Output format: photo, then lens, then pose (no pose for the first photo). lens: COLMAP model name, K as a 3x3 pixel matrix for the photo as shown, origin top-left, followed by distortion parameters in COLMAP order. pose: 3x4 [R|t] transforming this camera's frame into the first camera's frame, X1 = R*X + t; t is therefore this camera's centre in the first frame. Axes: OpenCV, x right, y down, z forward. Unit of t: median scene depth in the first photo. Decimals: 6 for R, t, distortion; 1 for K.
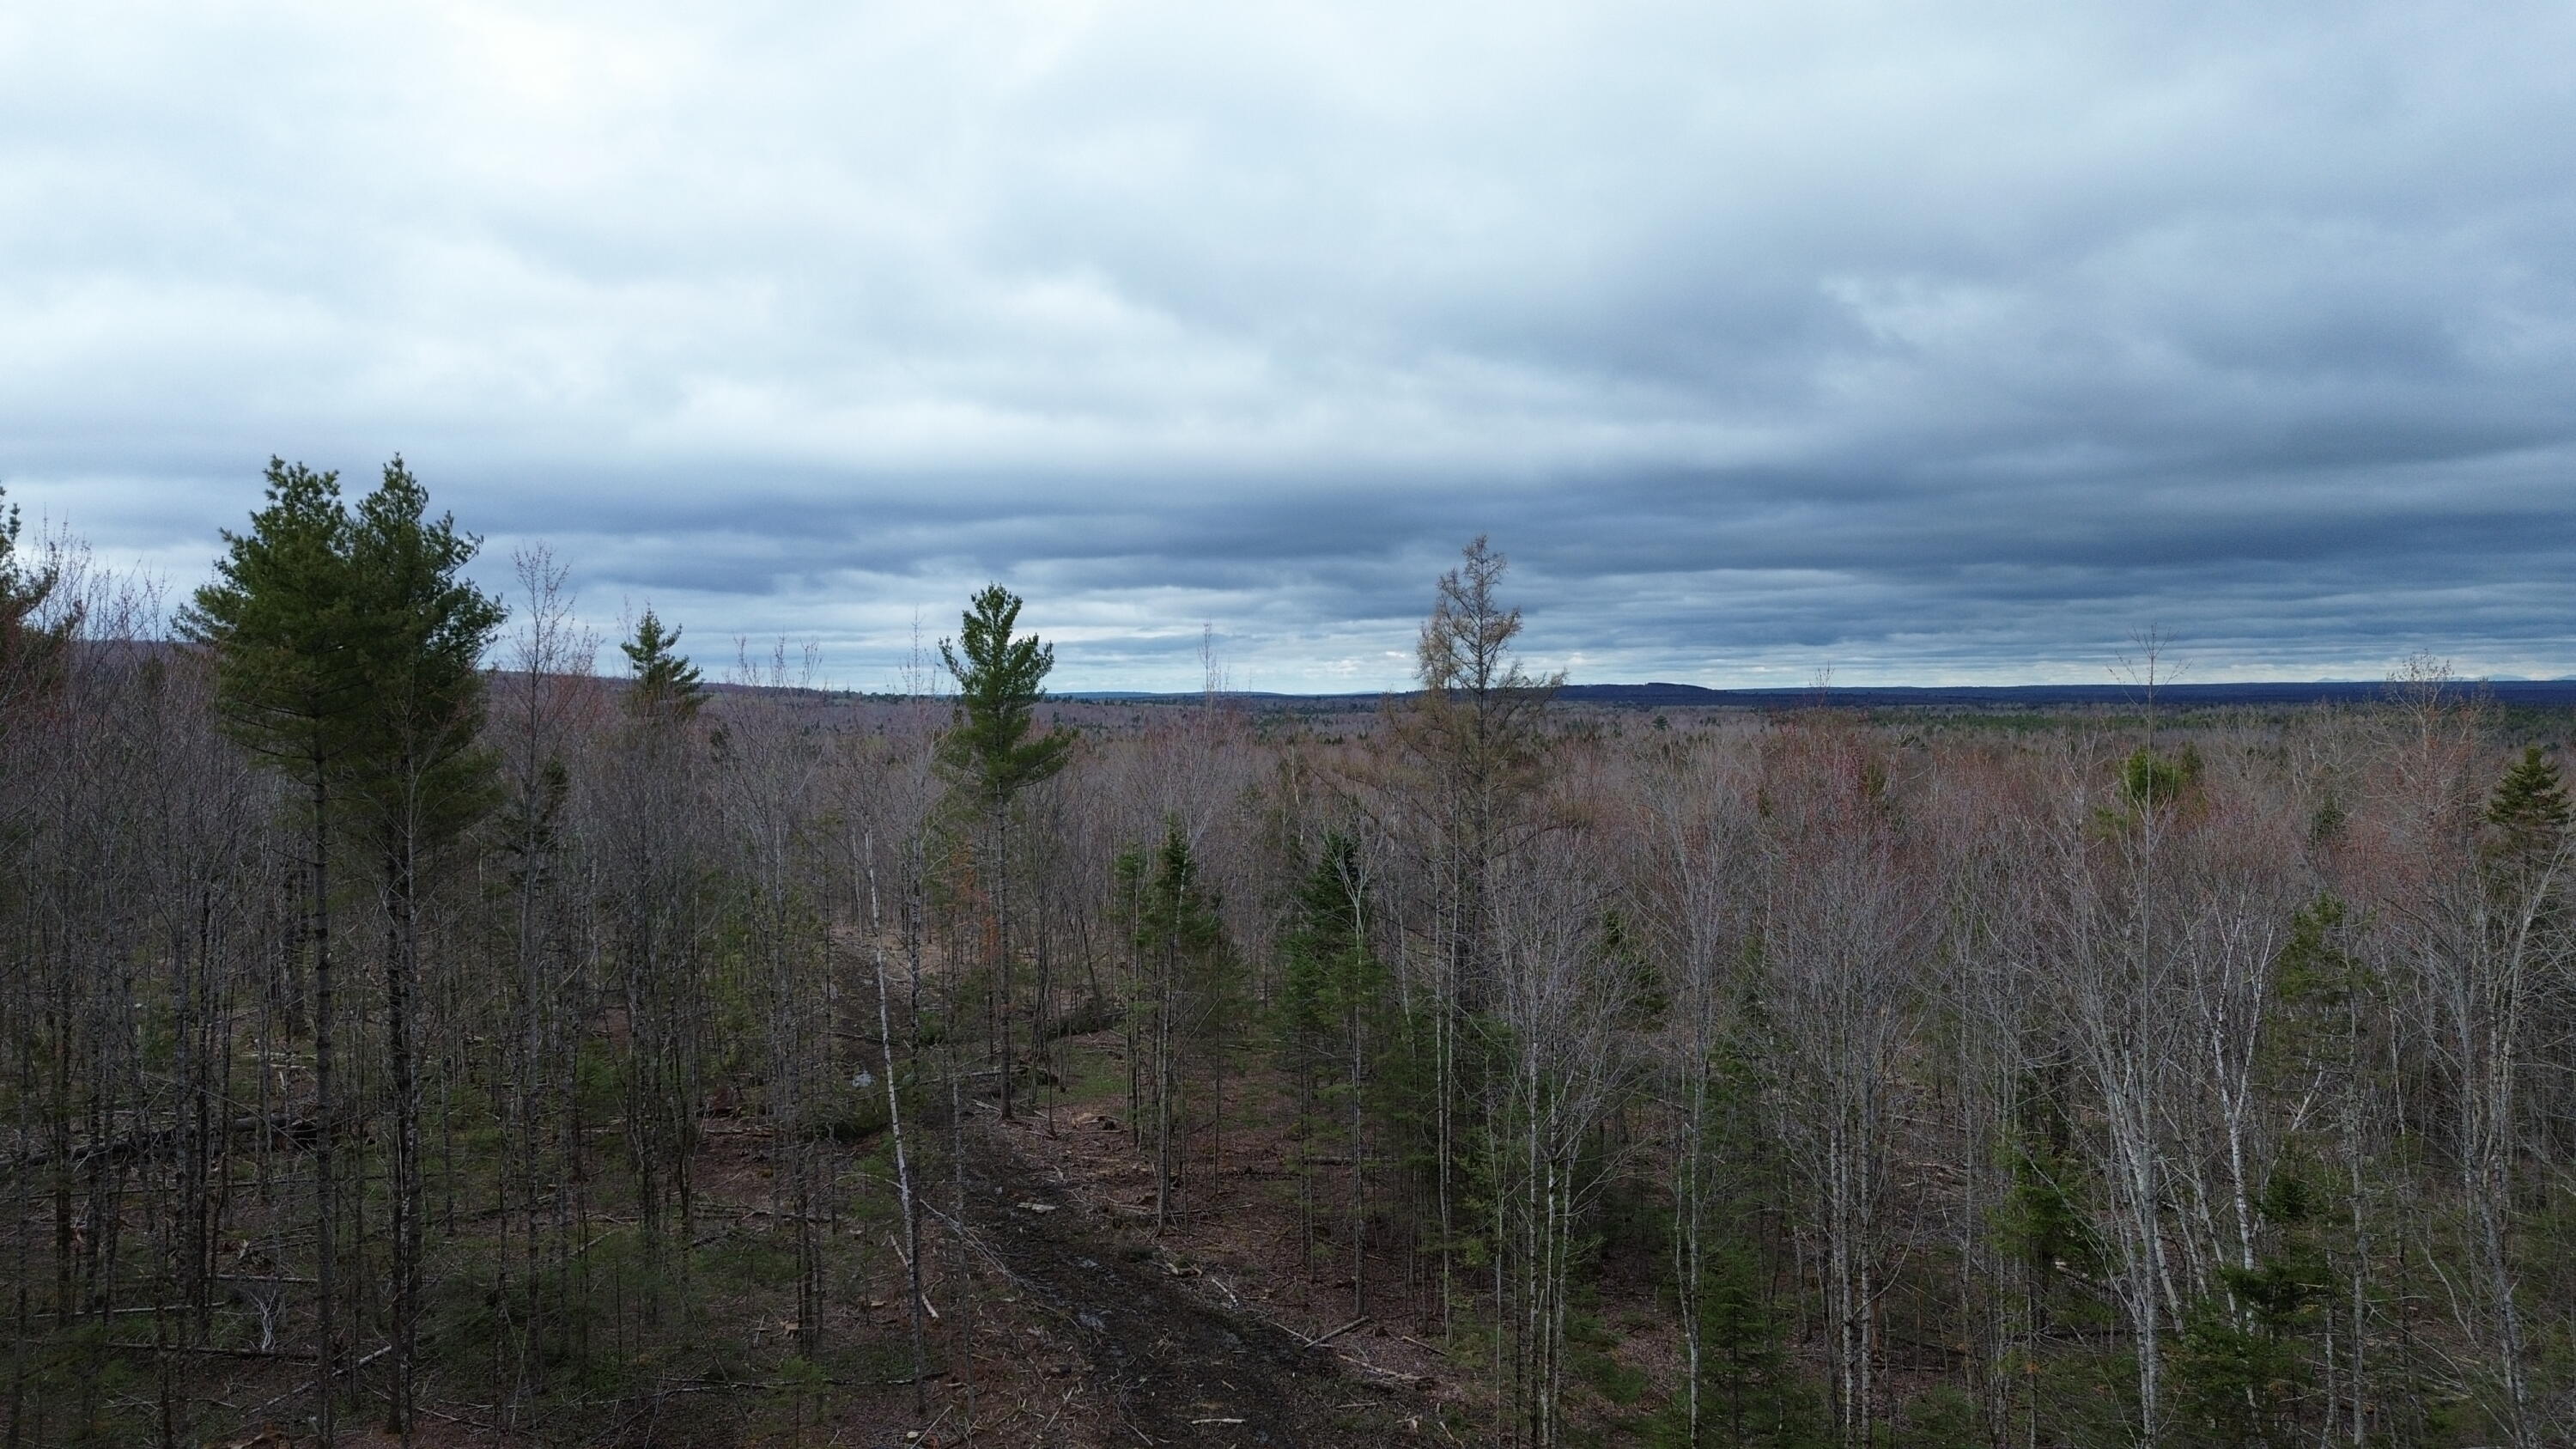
lens RADIAL K [[1826.0, 0, 1307.9], [0, 1826.0, 719.8], [0, 0, 1]] dist [0.065902, -0.061796]
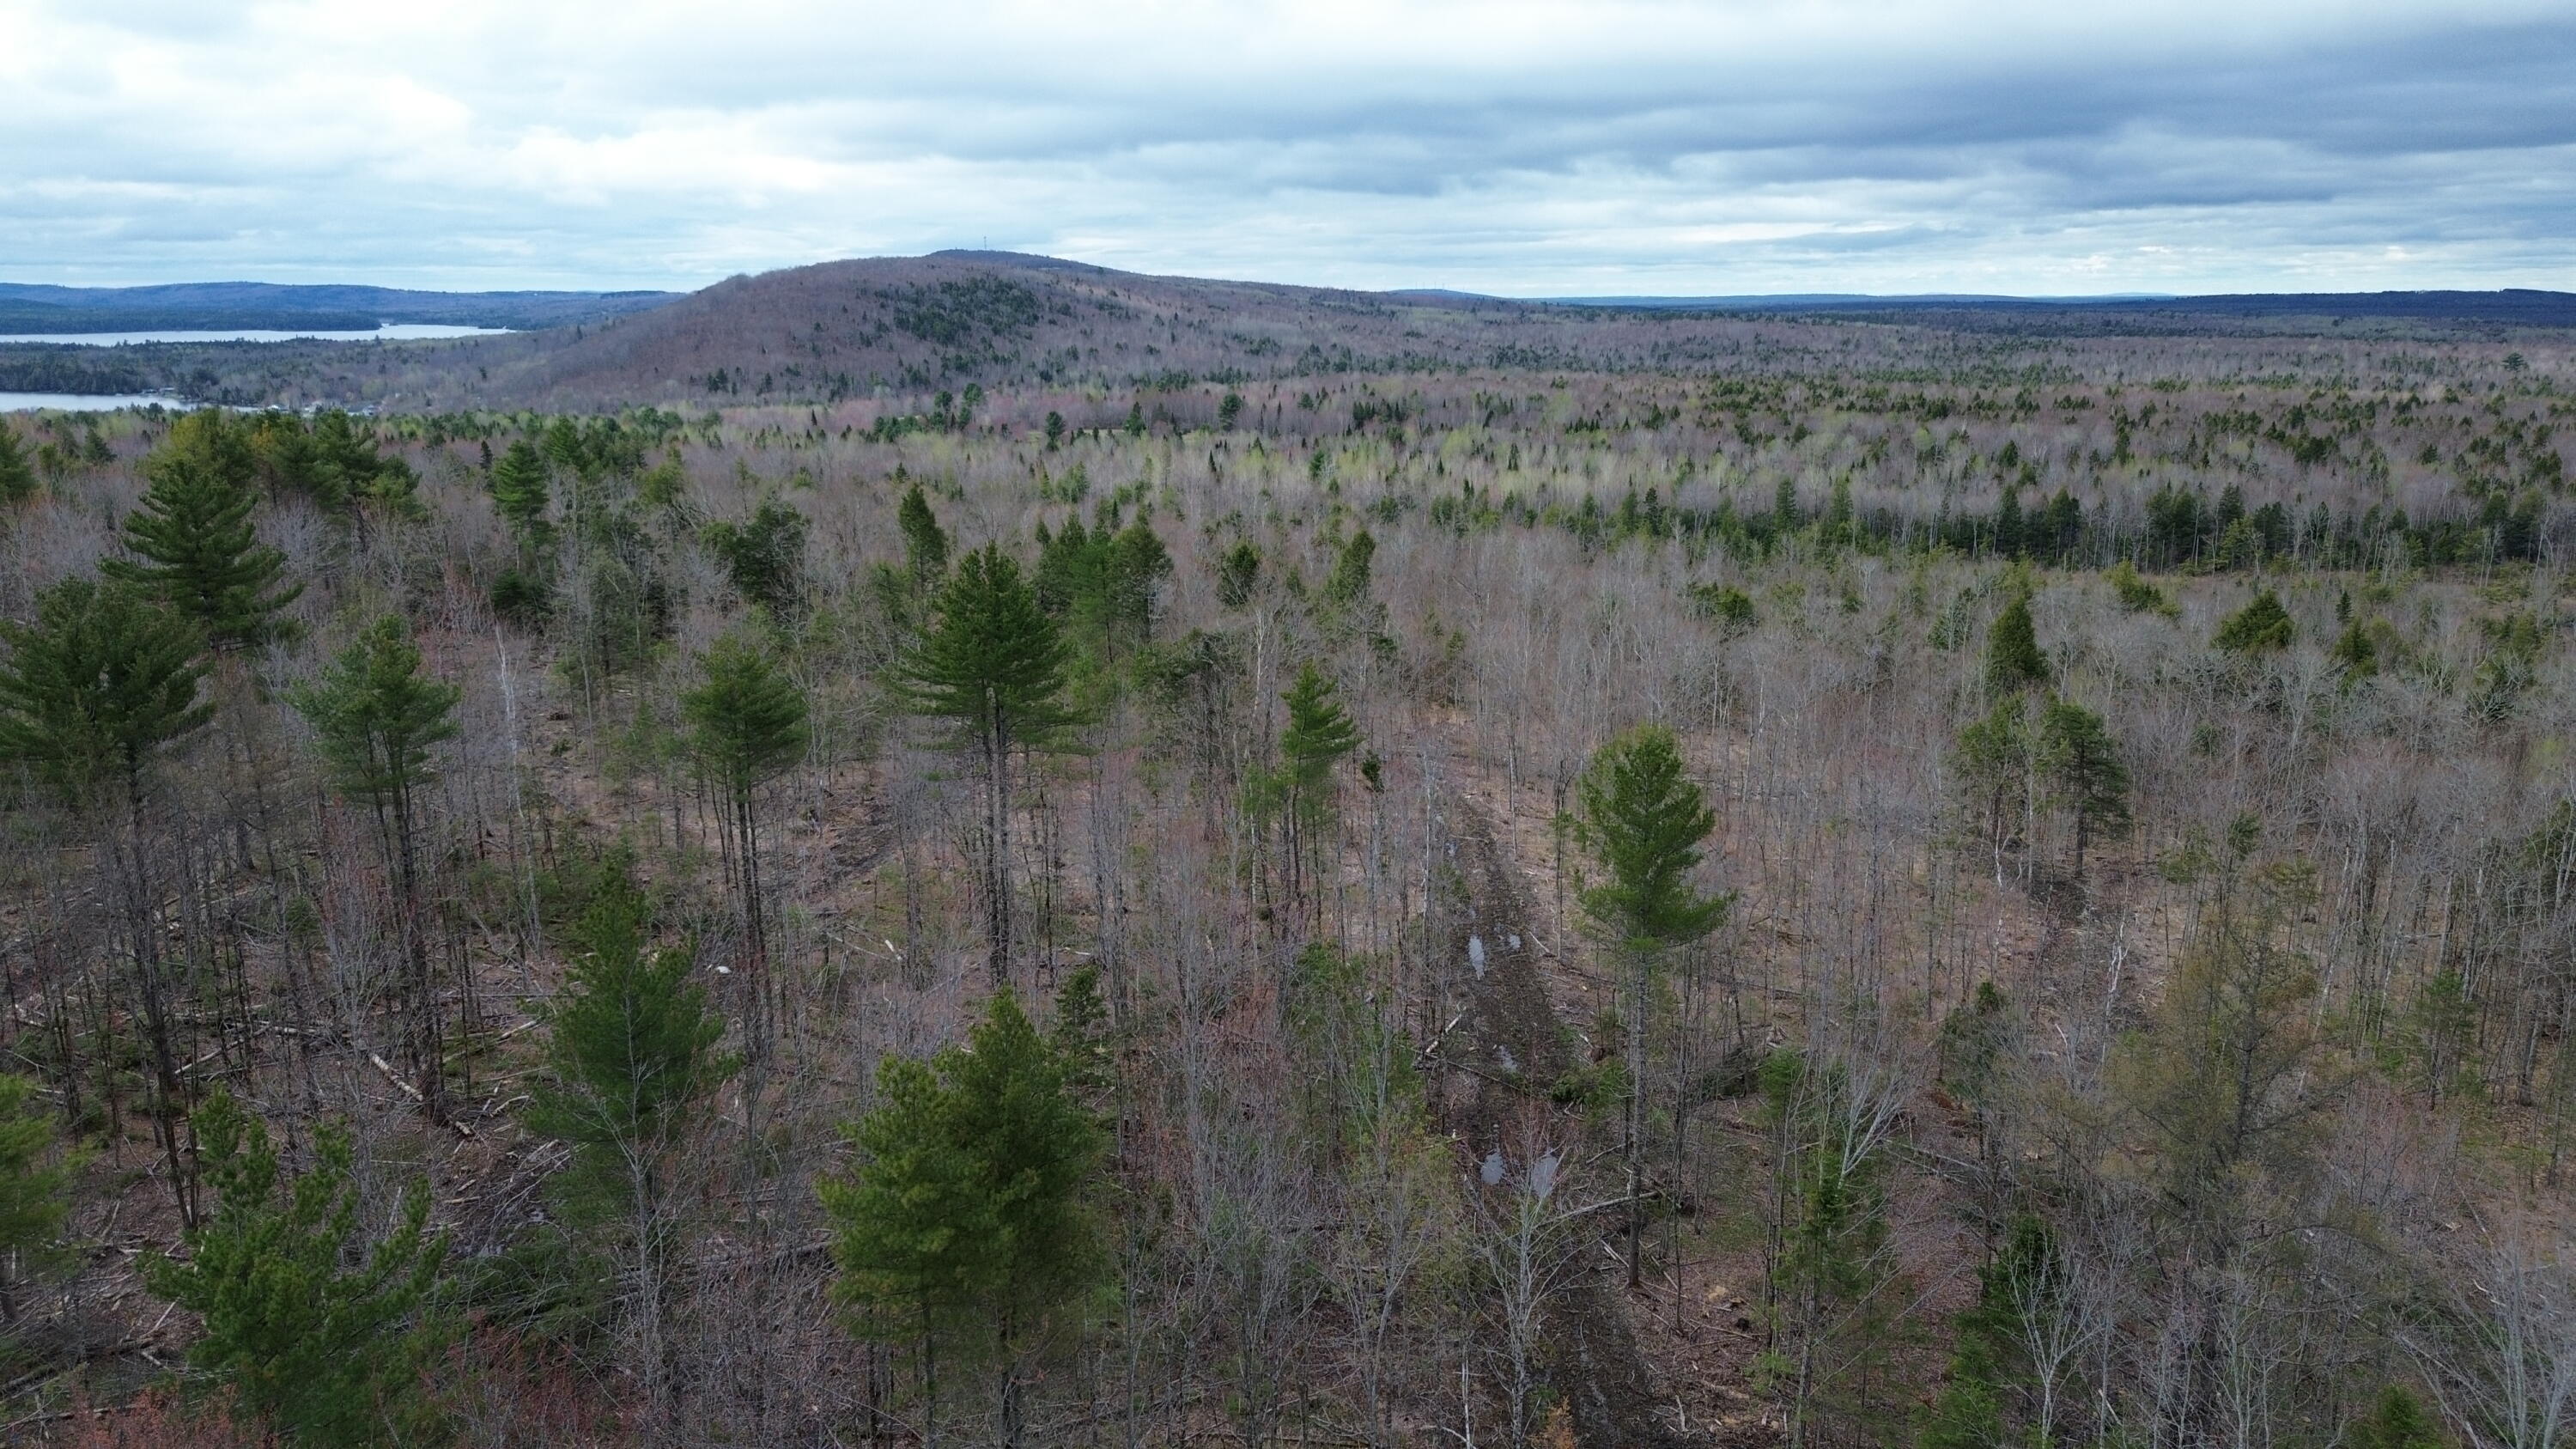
lens RADIAL K [[1826.0, 0, 1287.4], [0, 1826.0, 720.7], [0, 0, 1]] dist [0.065902, -0.061796]
pose [[0.927389, 0.097339, -0.361212, -0.014879], [-0.015919, 0.974949, 0.221858, -0.284465], [0.373759, -0.199999, 0.905707, 0.130815]]
